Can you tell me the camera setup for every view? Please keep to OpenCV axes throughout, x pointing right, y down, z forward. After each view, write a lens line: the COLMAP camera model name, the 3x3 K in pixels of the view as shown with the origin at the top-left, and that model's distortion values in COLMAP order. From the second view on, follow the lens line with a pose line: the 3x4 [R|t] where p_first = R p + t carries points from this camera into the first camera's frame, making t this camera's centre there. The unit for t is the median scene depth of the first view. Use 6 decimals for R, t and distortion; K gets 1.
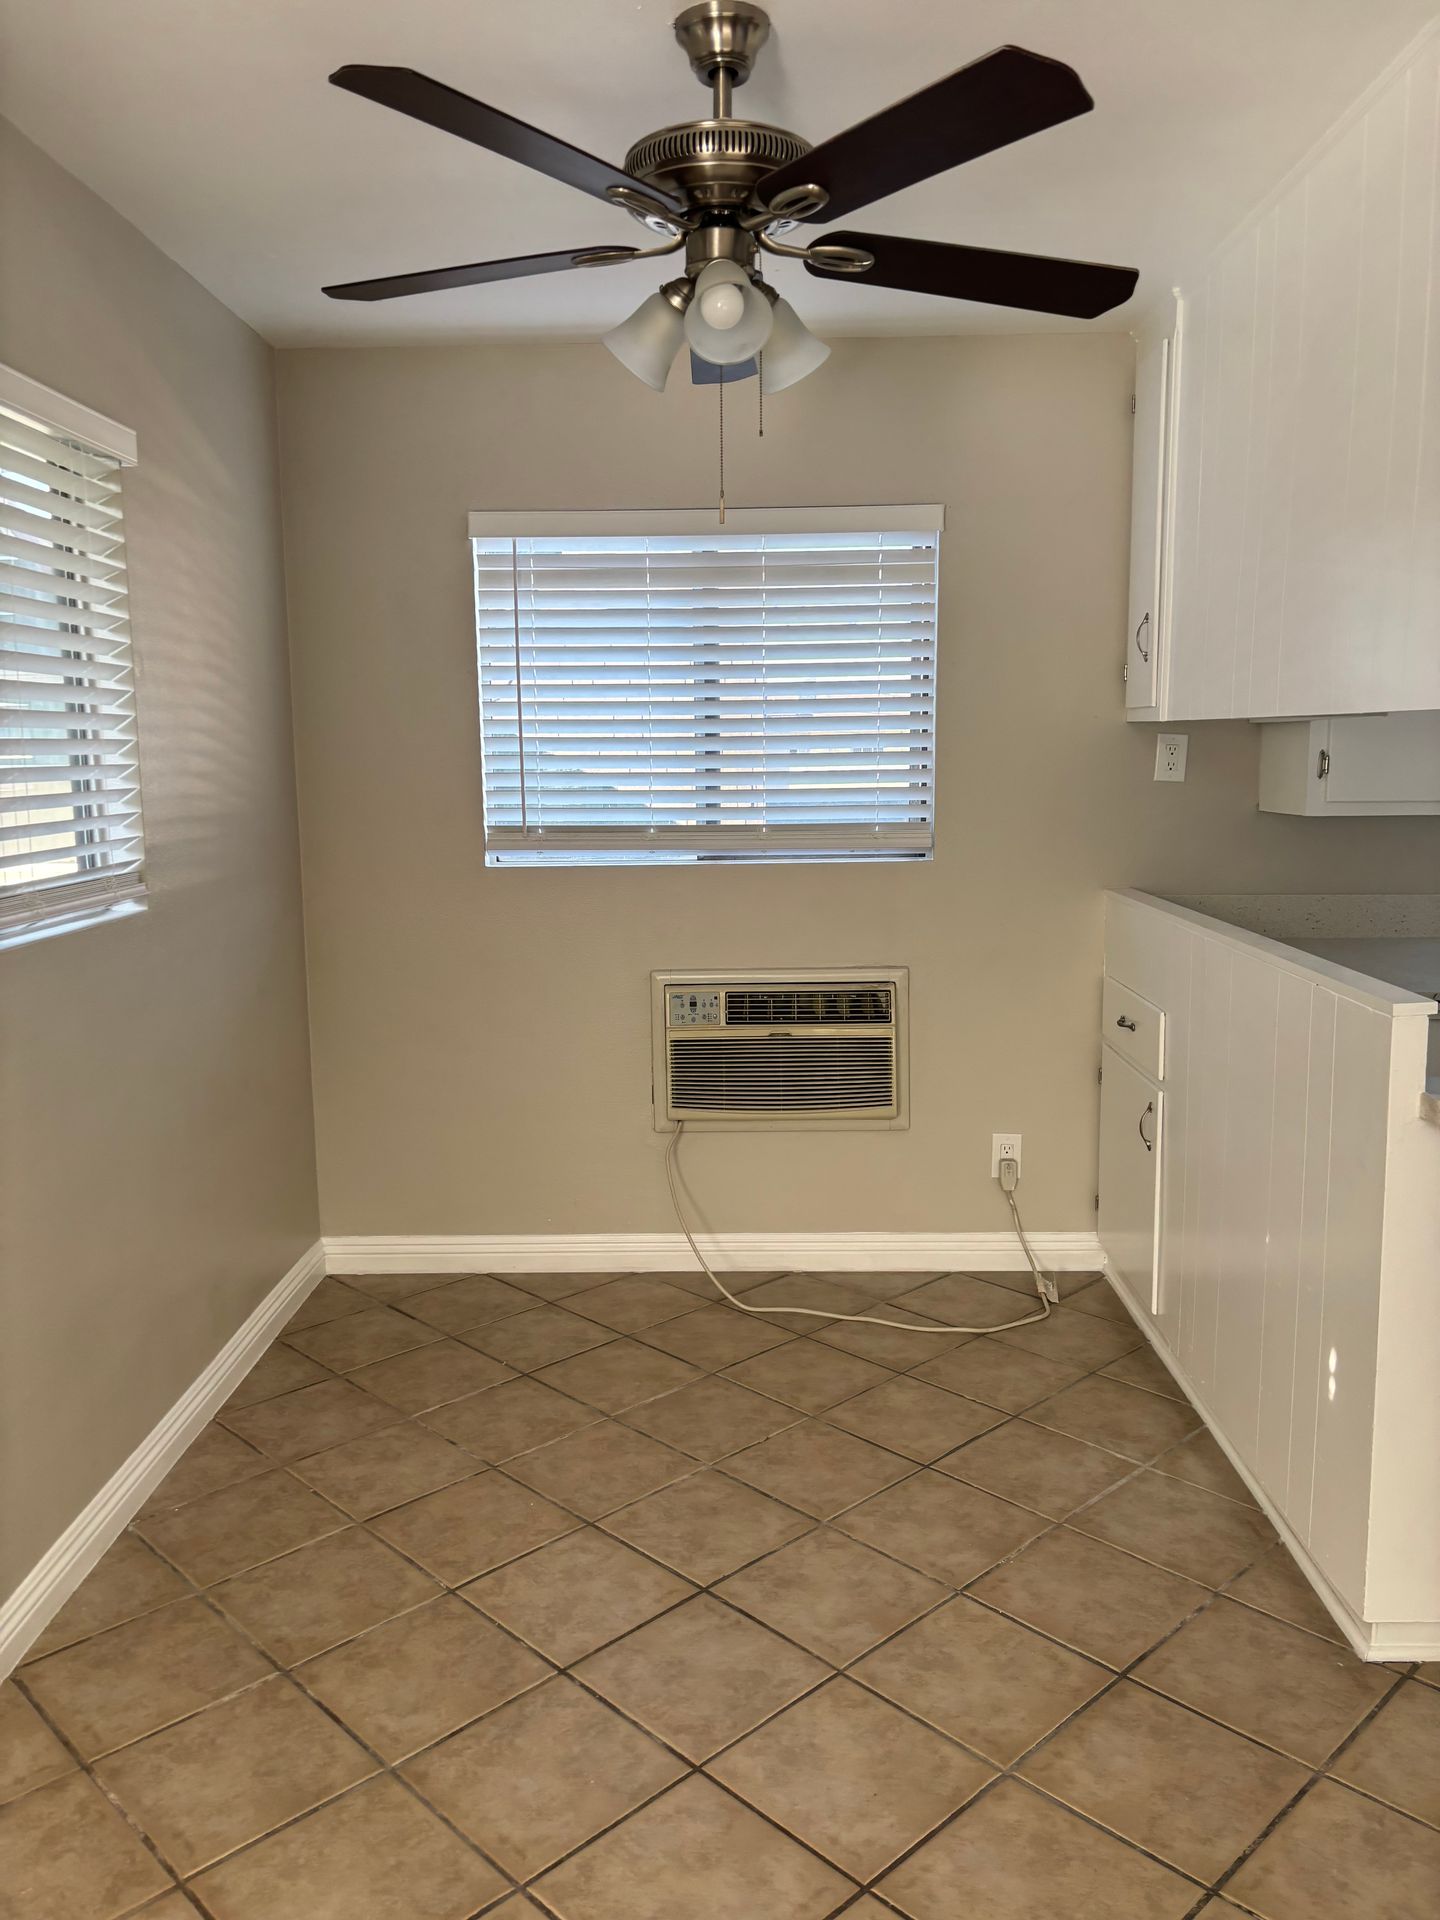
lens RADIAL K [[1448.8, 0, 715.0], [0, 1448.8, 938.6], [0, 0, 1]] dist [-0.002168, -0.026208]
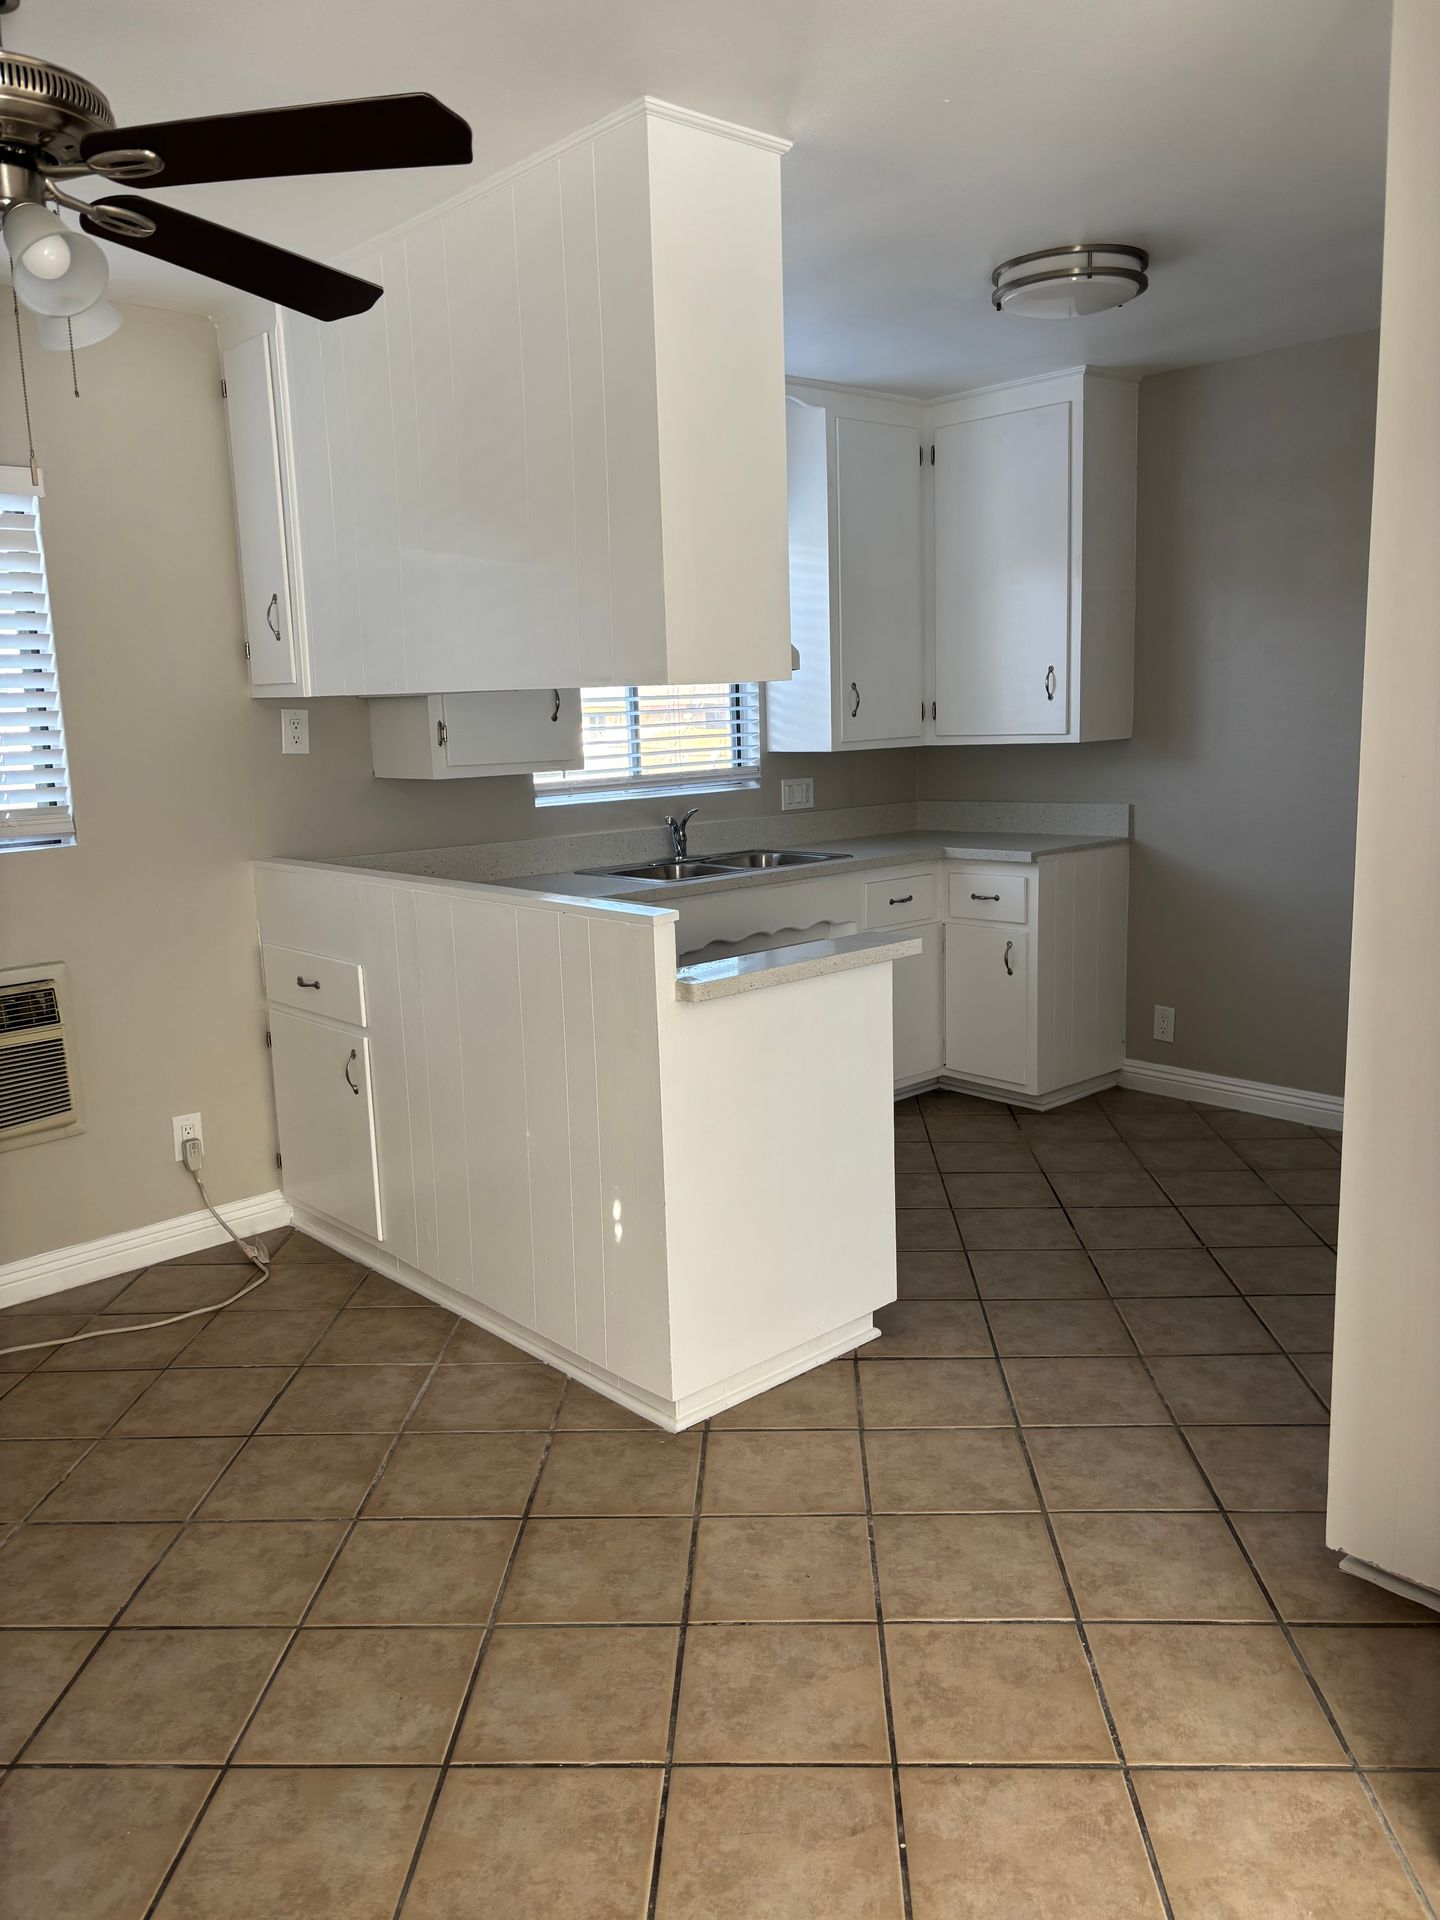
lens RADIAL K [[1466.2, 0, 720.0], [0, 1466.2, 960.0], [0, 0, 1]] dist [0.098080, -0.128479]
pose [[0.714425, -0.136431, 0.686283, -0.318868], [0.114997, 0.990364, 0.077169, -0.009700], [-0.690198, 0.023789, 0.723229, 0.011029]]
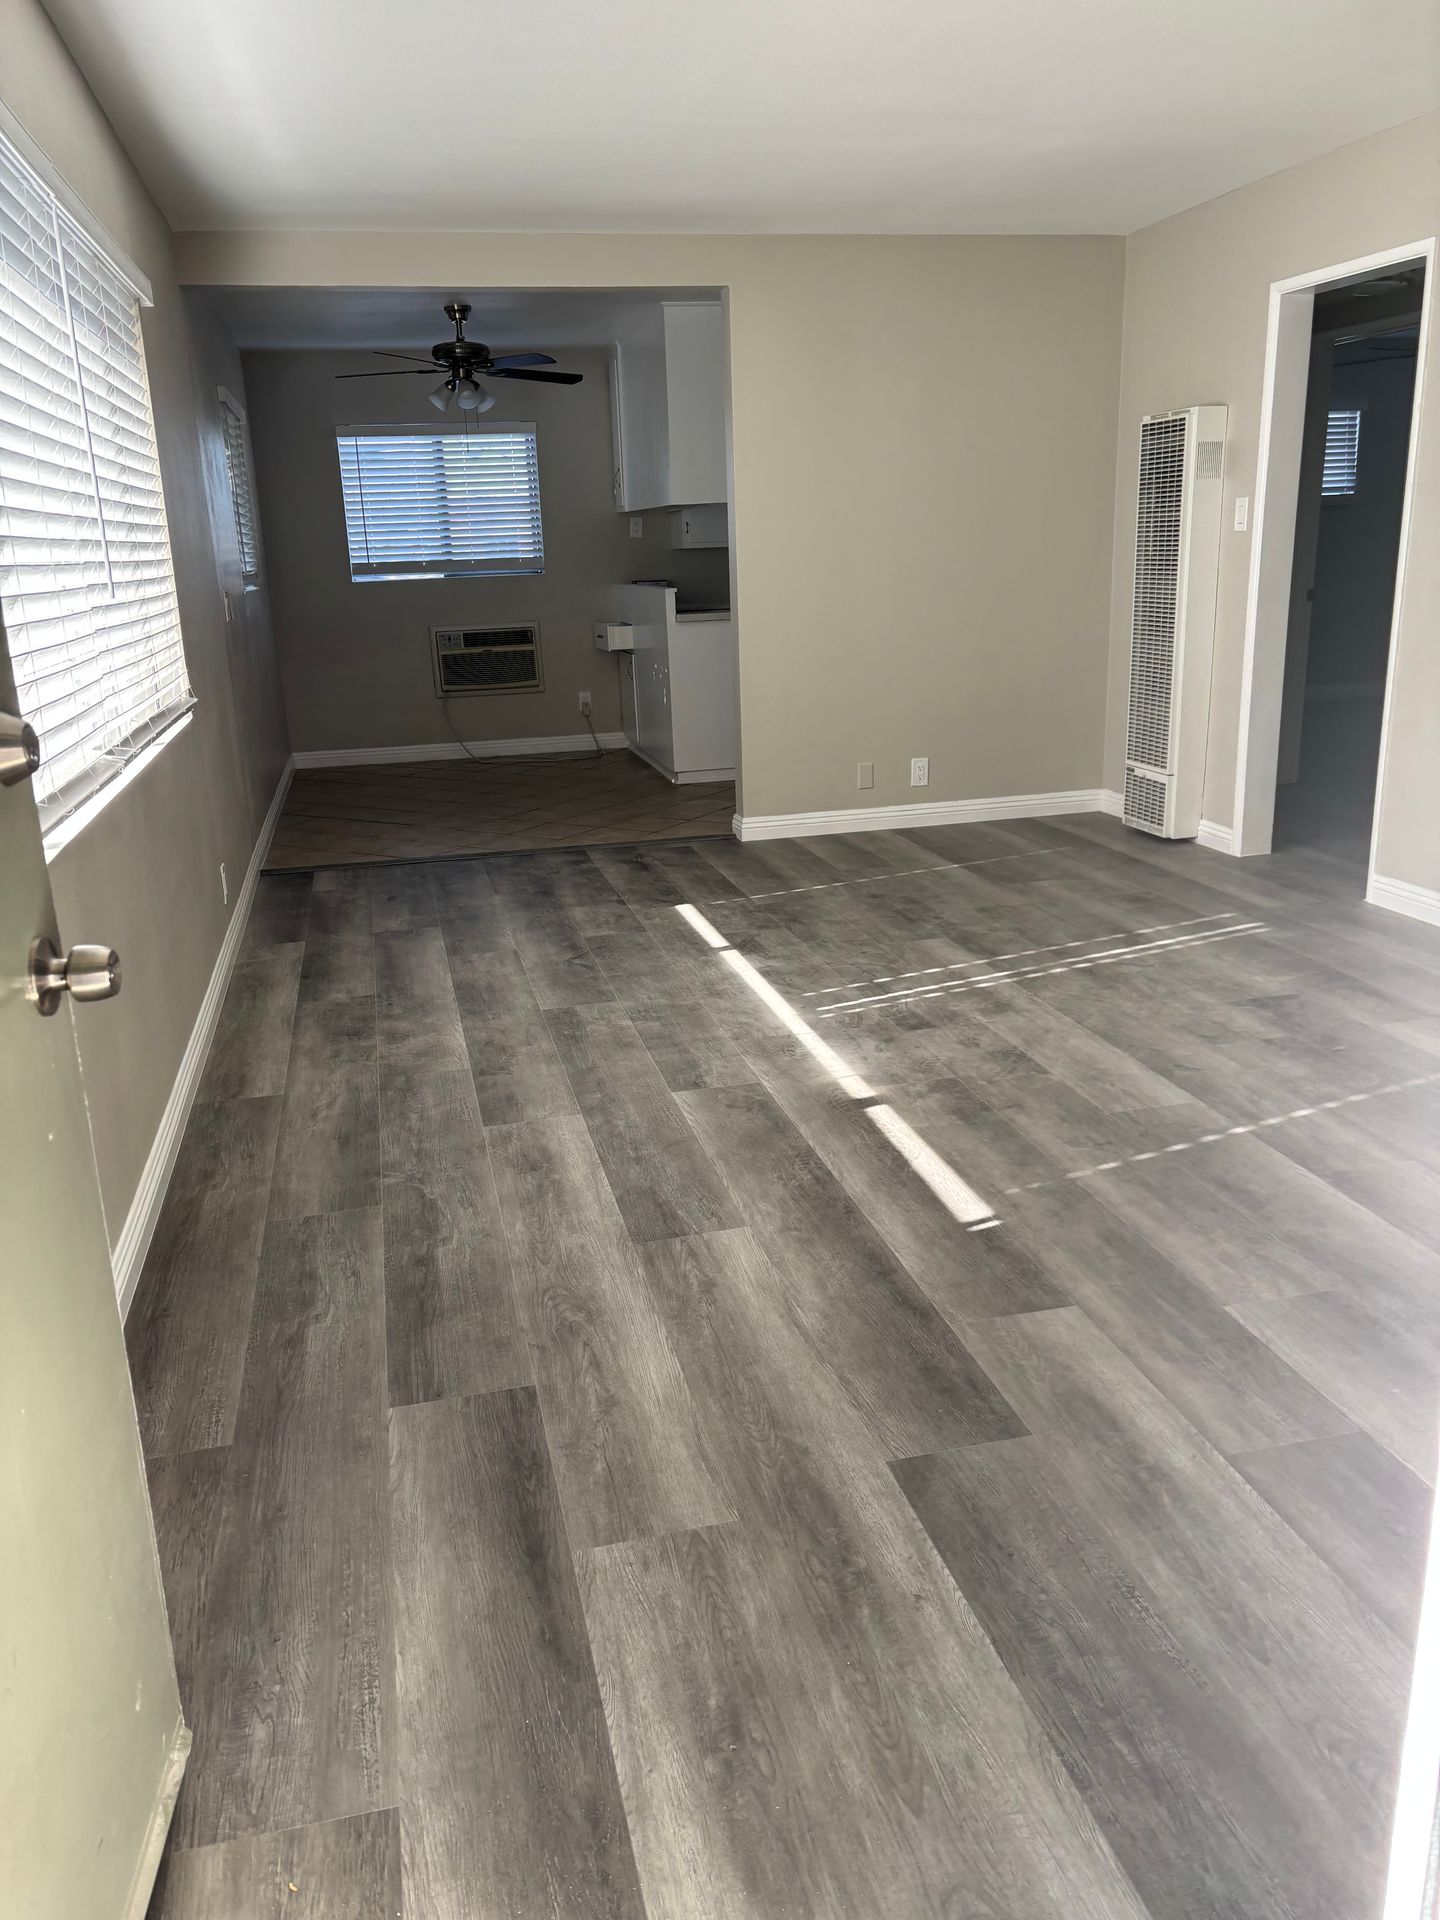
lens RADIAL K [[1466.2, 0, 720.0], [0, 1466.2, 960.0], [0, 0, 1]] dist [0.098080, -0.128479]
pose [[0.968918, -0.093212, 0.229151, -0.265390], [0.060229, 0.987309, 0.146945, 0.331188], [-0.239940, -0.128576, 0.962235, -2.129625]]
